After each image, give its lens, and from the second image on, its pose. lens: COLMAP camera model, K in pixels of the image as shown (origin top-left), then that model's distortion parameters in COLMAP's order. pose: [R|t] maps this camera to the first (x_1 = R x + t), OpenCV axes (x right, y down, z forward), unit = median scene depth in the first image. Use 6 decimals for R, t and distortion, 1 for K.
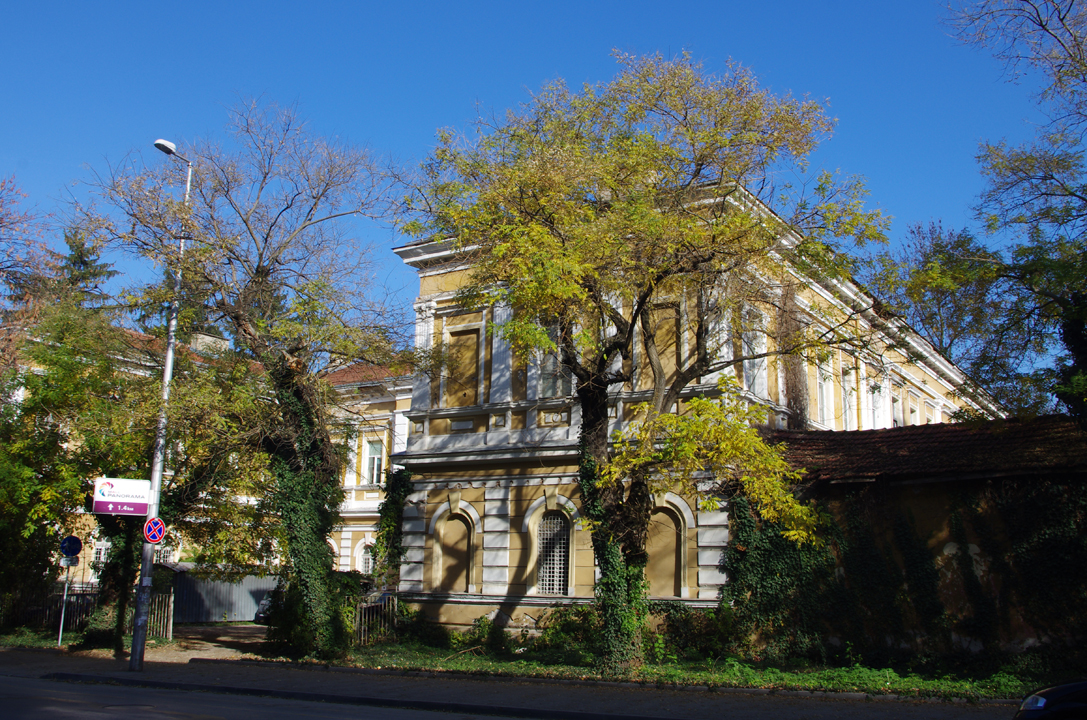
lens RADIAL K [[1080.9, 0, 543.5], [0, 1080.9, 360.0], [0, 0, 1]] dist [-0.079772, 0.047292]
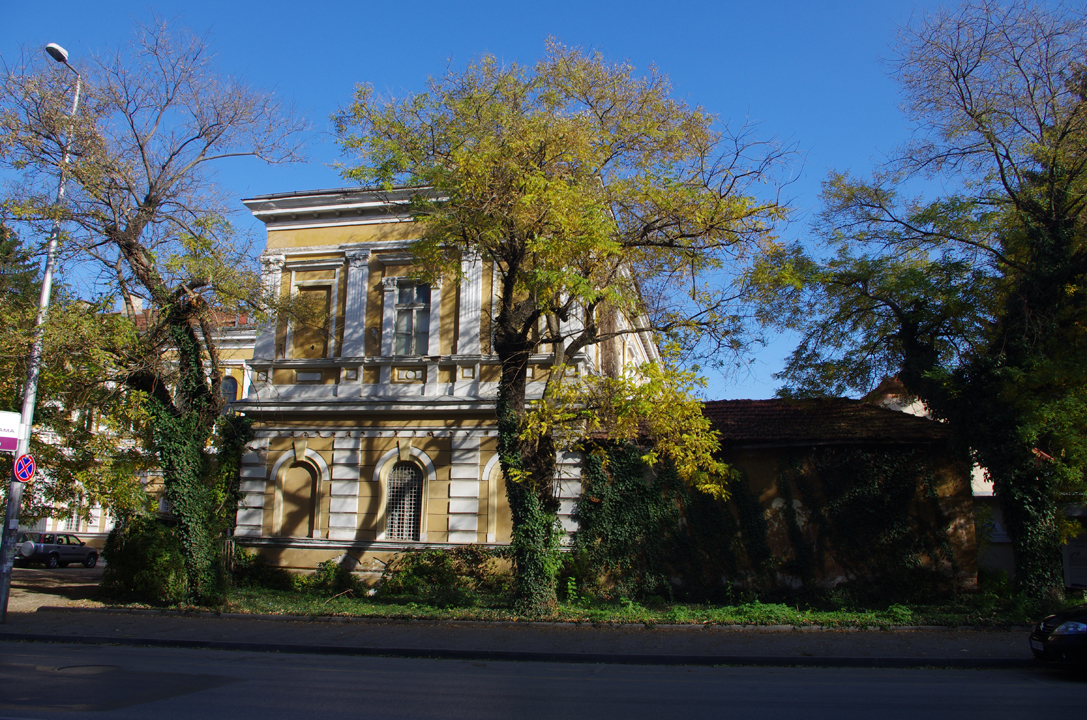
lens RADIAL K [[906.6, 0, 543.5], [0, 906.6, 360.0], [0, 0, 1]] dist [-0.103574, 0.061535]
pose [[0.930922, 0.070623, 0.358325, -0.191640], [-0.076846, 0.997038, 0.003136, 0.026453], [-0.357042, -0.030456, 0.933592, 0.122728]]
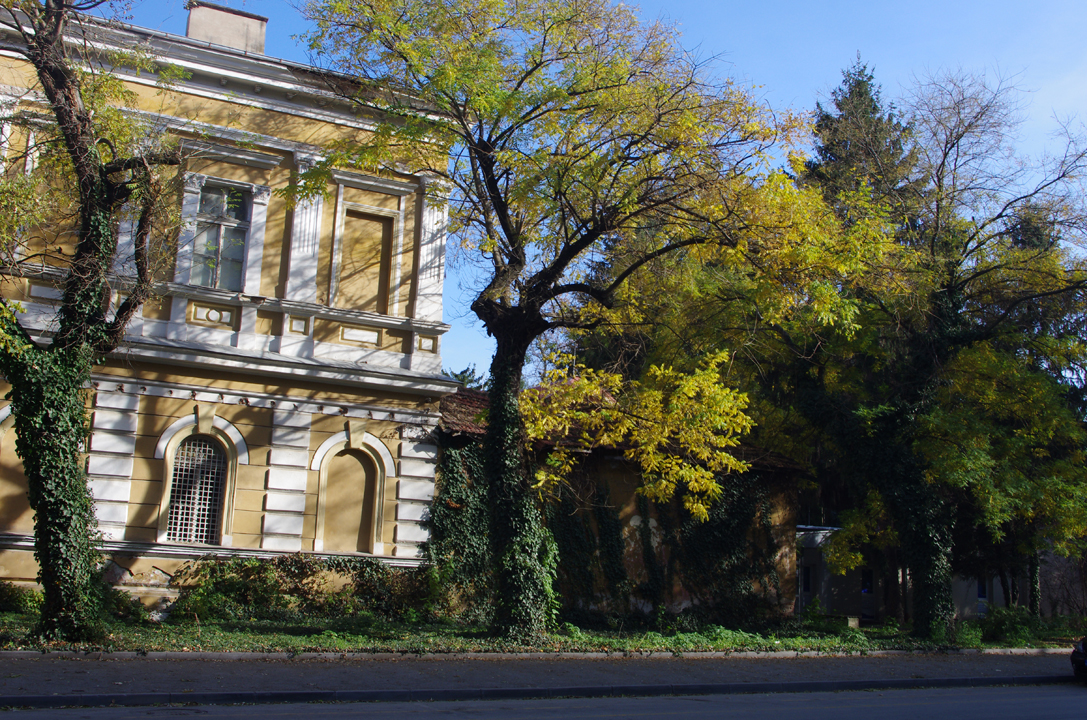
lens RADIAL K [[1169.0, 0, 544.2], [0, 1169.0, 366.7], [0, 0, 1]] dist [-0.061722, 0.021963]
pose [[0.508998, 0.155278, 0.846646, -0.579236], [-0.217445, 0.974888, -0.048072, 0.079397], [-0.832850, -0.159630, 0.529980, 0.368437]]
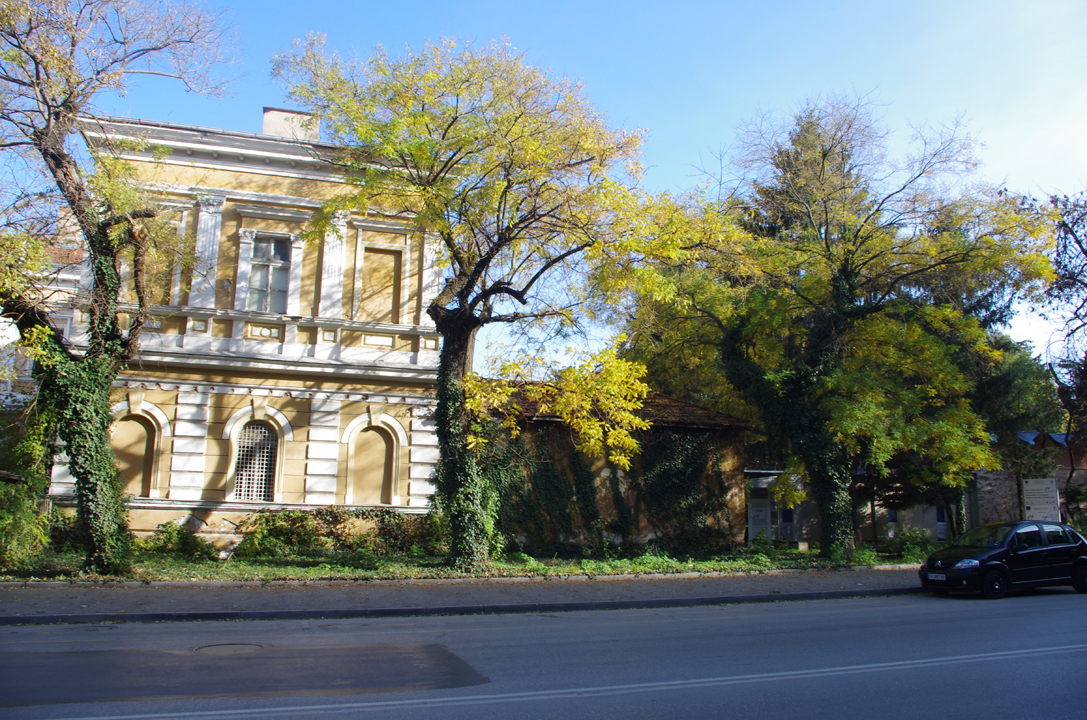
lens RADIAL K [[842.1, 0, 543.5], [0, 842.1, 360.0], [0, 0, 1]] dist [-0.099374, 0.047612]
pose [[0.639593, 0.129405, 0.757744, -0.433636], [-0.165362, 0.985813, -0.028776, 0.059823], [-0.750718, -0.106897, 0.651917, 0.278047]]
